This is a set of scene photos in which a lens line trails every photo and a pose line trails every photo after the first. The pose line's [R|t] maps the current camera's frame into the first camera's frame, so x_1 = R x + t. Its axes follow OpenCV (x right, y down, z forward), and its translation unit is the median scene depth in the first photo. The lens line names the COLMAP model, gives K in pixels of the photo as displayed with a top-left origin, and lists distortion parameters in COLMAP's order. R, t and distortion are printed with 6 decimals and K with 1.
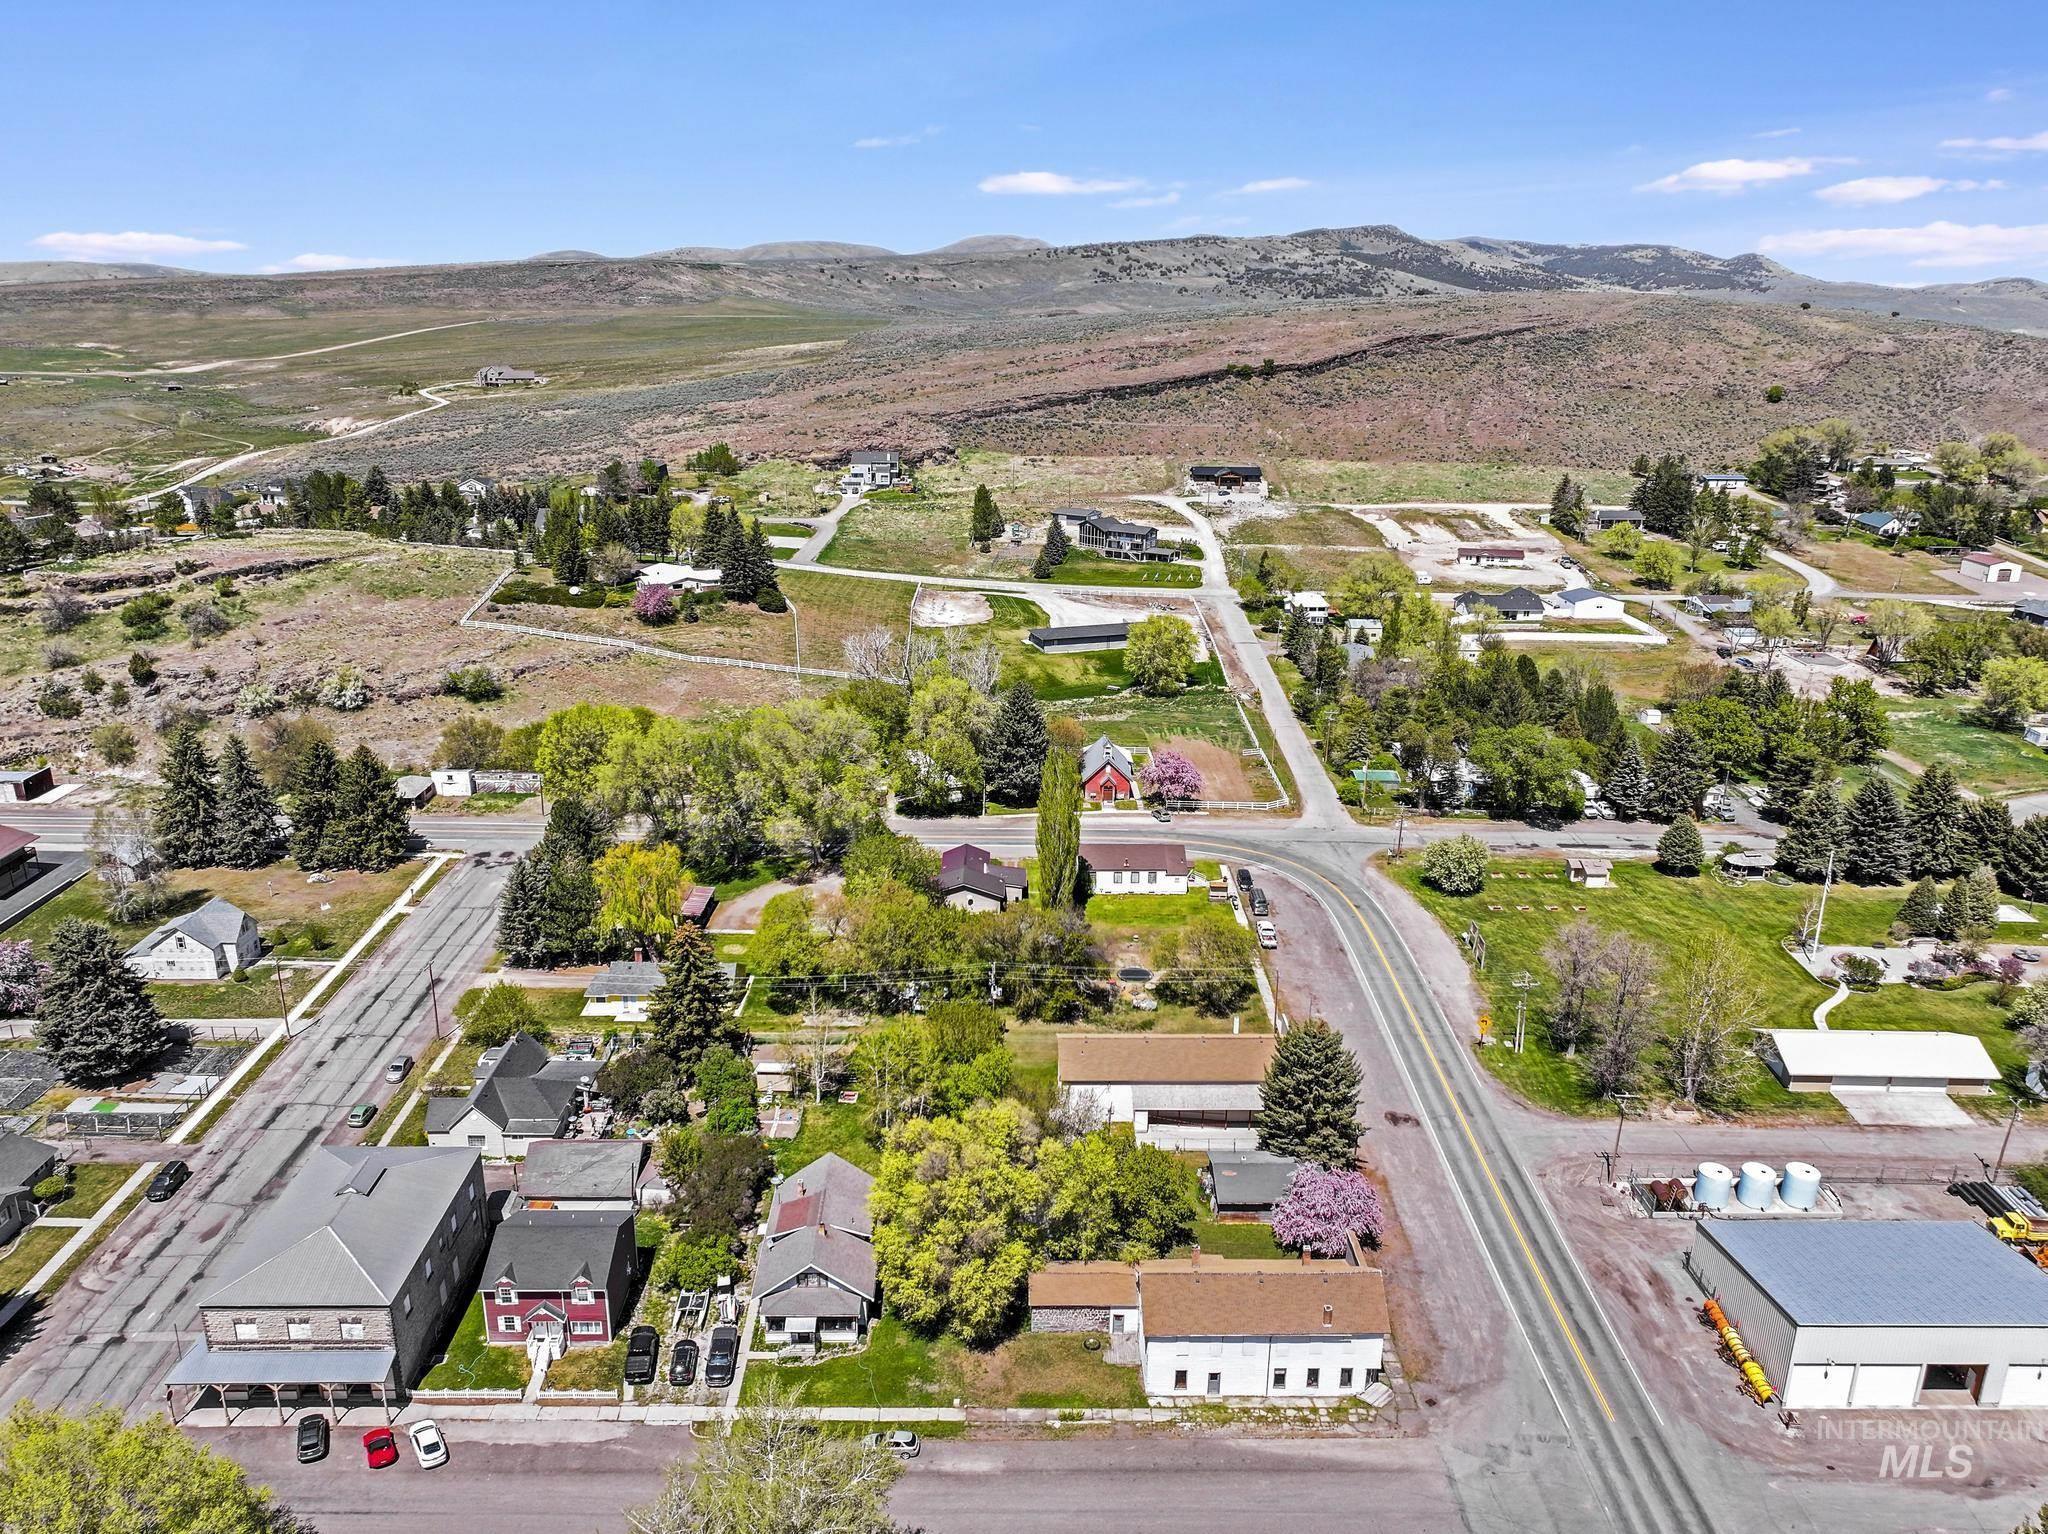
lens RADIAL K [[1497.3, 0, 1021.7], [0, 1497.3, 771.7], [0, 0, 1]] dist [-0.000009, 0.009492]
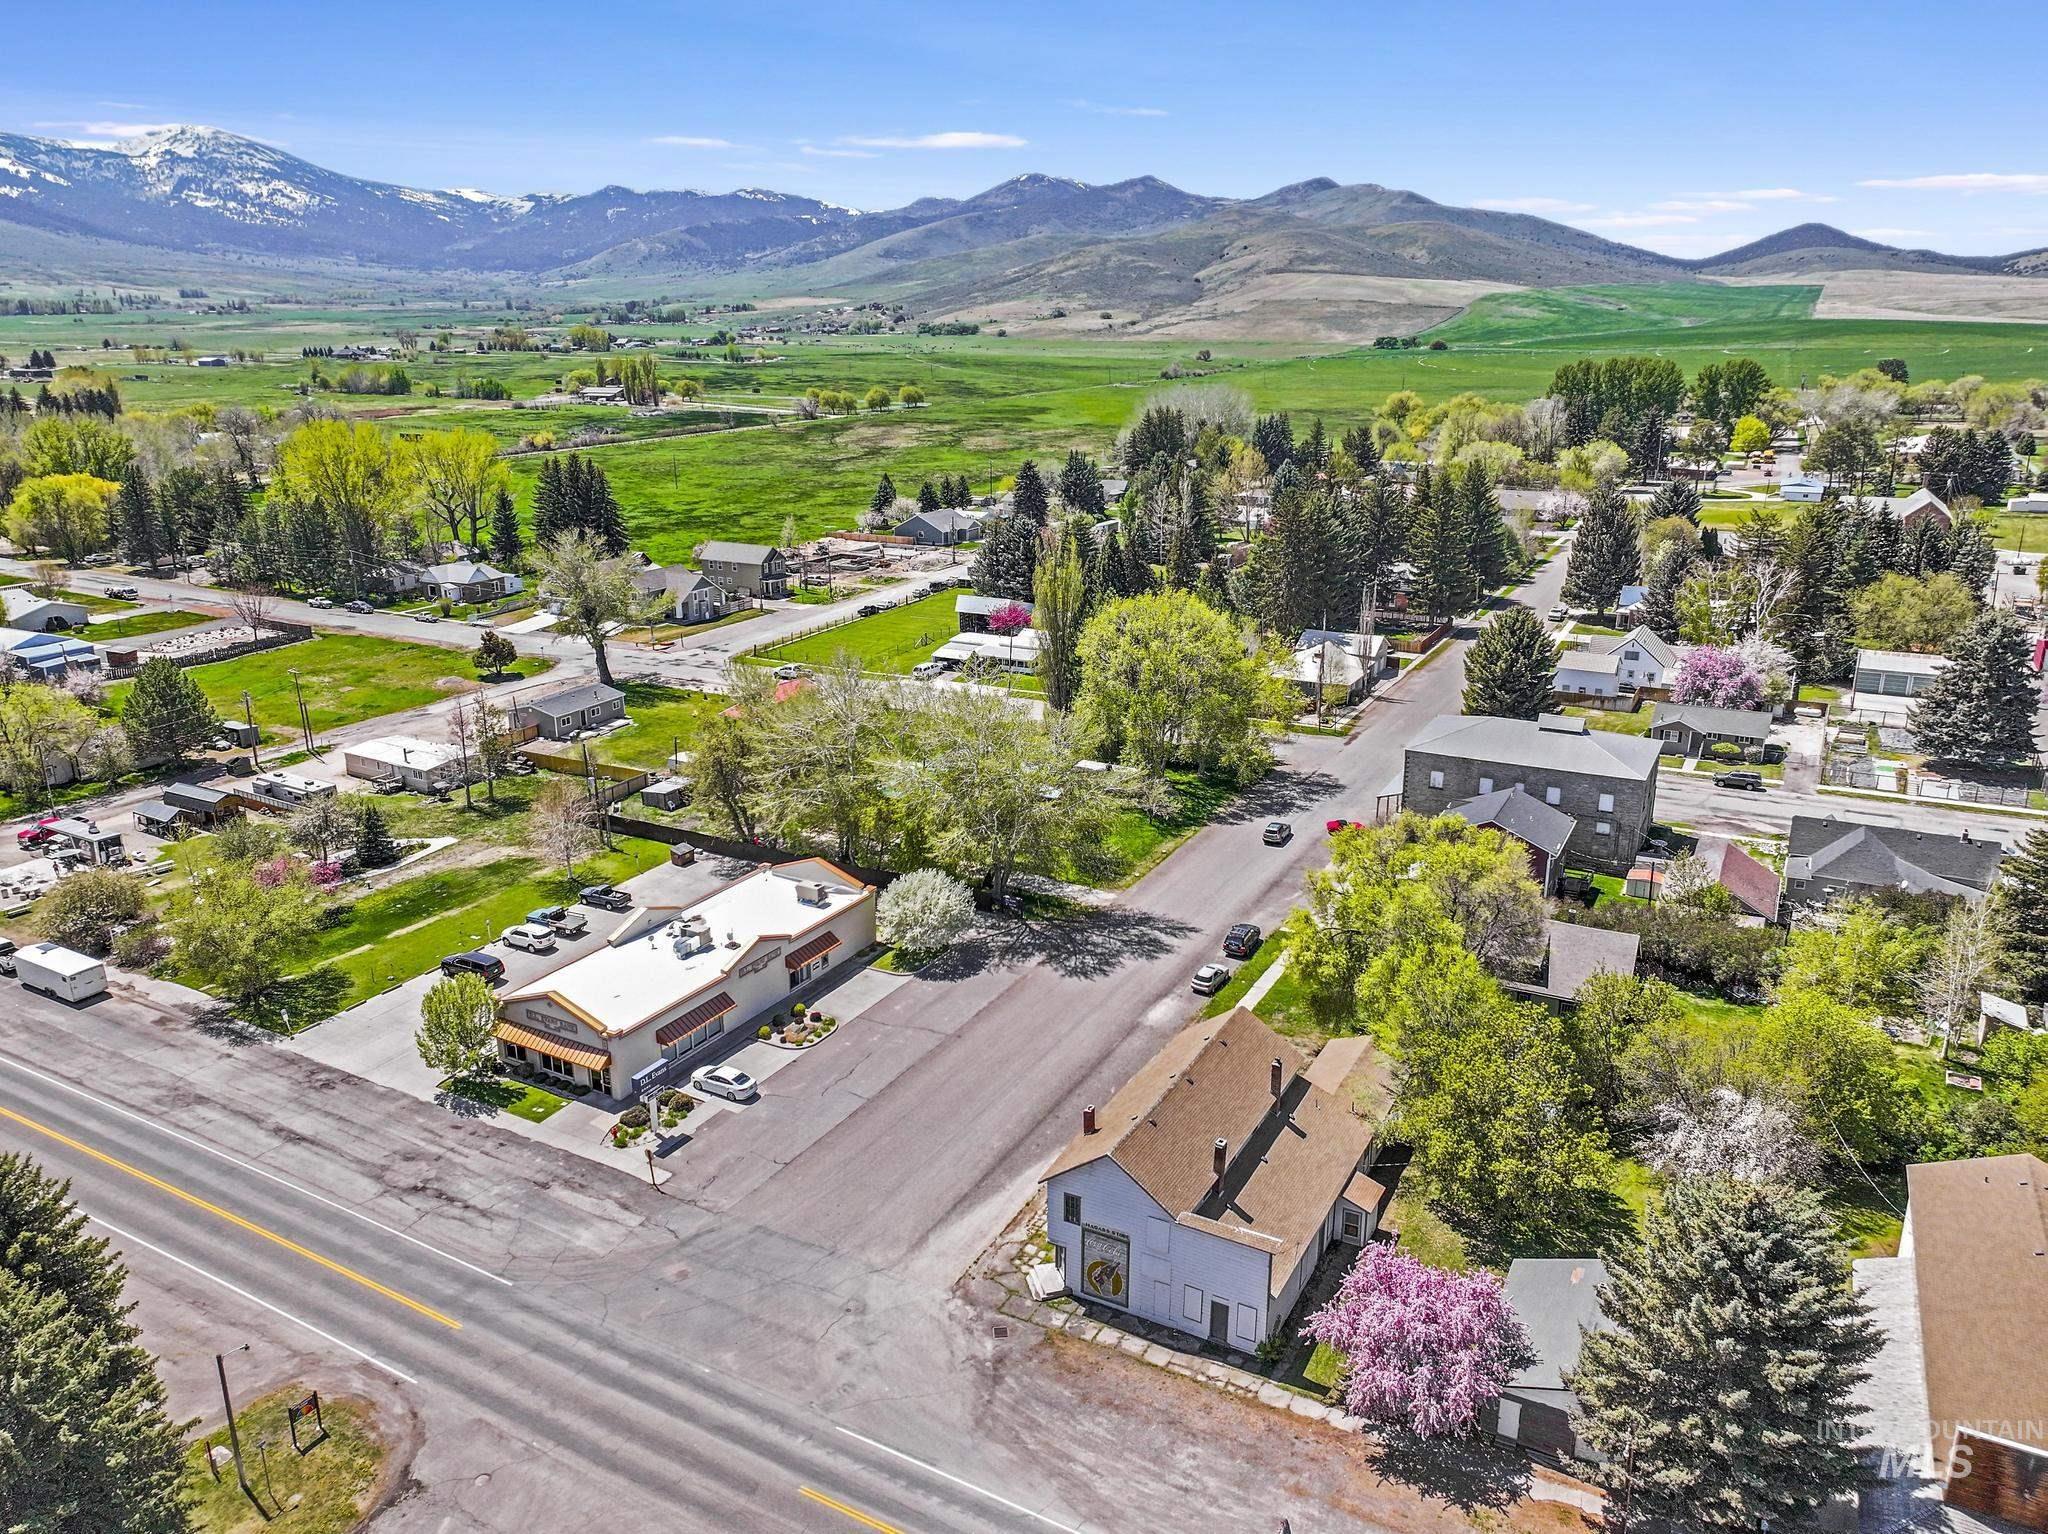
lens RADIAL K [[1438.0, 0, 1039.9], [0, 1438.0, 767.7], [0, 0, 1]] dist [-0.003938, 0.020284]
pose [[-0.484654, 0.247825, -0.838864, 0.514493], [-0.270191, 0.869710, 0.413040, -0.036993], [0.831930, 0.426835, -0.354548, 0.801104]]
